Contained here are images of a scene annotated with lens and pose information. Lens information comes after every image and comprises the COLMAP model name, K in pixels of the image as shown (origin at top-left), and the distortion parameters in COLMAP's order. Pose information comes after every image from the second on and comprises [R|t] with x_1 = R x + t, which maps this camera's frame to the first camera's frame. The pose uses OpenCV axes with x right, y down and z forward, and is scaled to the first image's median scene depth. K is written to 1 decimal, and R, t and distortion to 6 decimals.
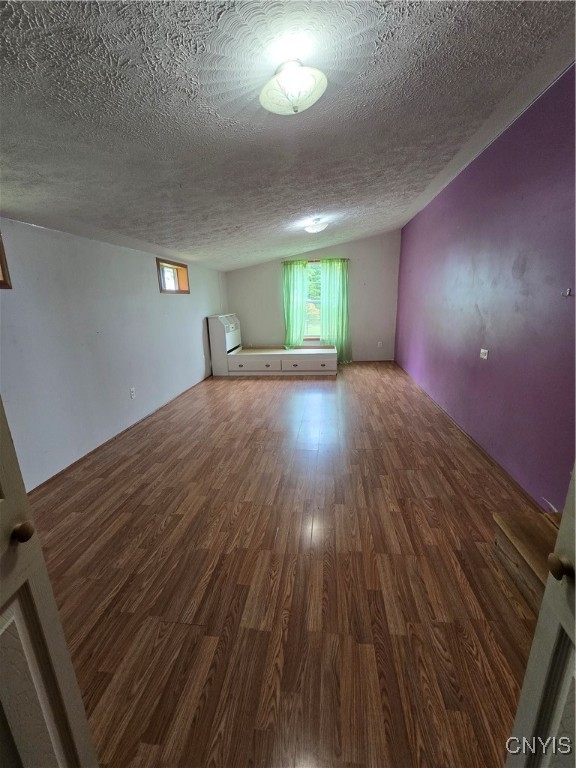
lens RADIAL K [[313.9, 0, 289.9], [0, 313.9, 382.7], [0, 0, 1]] dist [-0.002725, 0.001074]
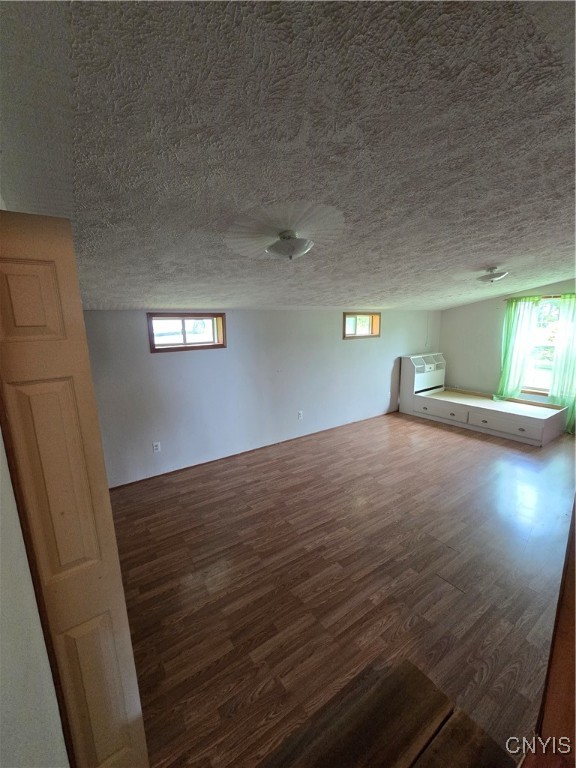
lens RADIAL K [[313.9, 0, 294.2], [0, 313.9, 384.7], [0, 0, 1]] dist [-0.002725, 0.001074]
pose [[0.661690, 0.157438, -0.733062, 0.545490], [-0.187073, 0.981451, 0.041925, -0.176862], [0.726065, 0.109394, 0.678869, 0.053060]]
